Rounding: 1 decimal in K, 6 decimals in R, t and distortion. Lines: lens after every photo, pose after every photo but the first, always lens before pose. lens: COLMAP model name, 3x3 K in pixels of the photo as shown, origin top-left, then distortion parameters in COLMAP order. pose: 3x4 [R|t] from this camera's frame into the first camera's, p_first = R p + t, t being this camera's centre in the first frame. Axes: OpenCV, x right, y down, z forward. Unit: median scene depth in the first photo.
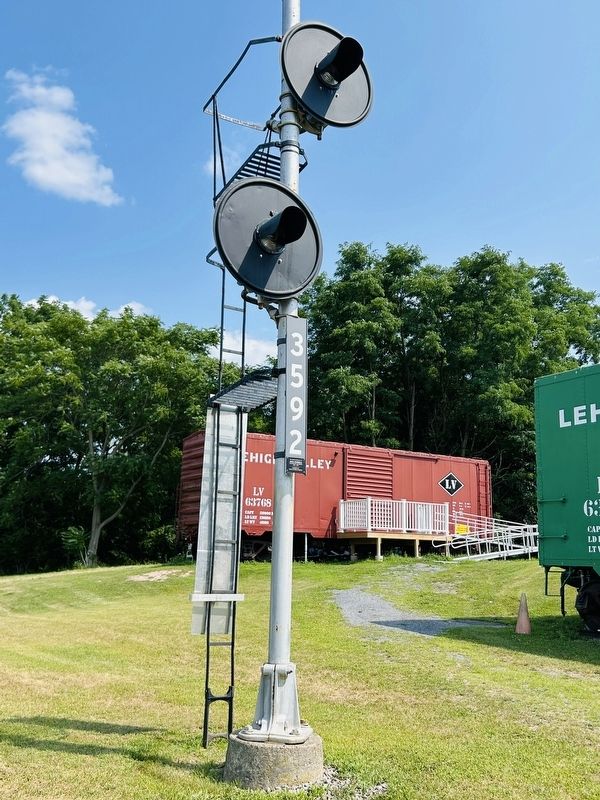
lens RADIAL K [[721.2, 0, 300.0], [0, 721.2, 400.0], [0, 0, 1]] dist [0.062854, 0.000129]
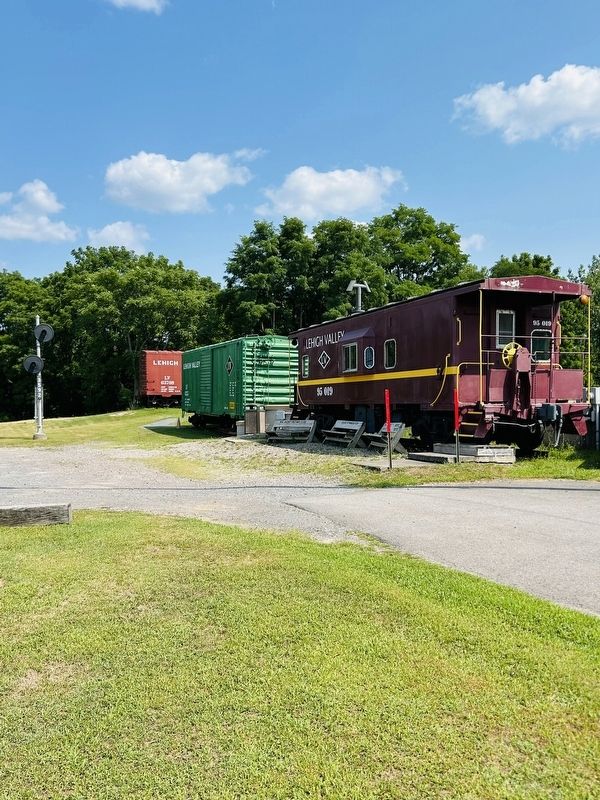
lens RADIAL K [[655.5, 0, 300.0], [0, 655.5, 400.0], [0, 0, 1]] dist [-0.001500, -0.000252]
pose [[0.987127, -0.015489, -0.159187, 0.403216], [0.048949, 0.976799, 0.208489, -0.125754], [0.152264, -0.213597, 0.964983, -0.547547]]
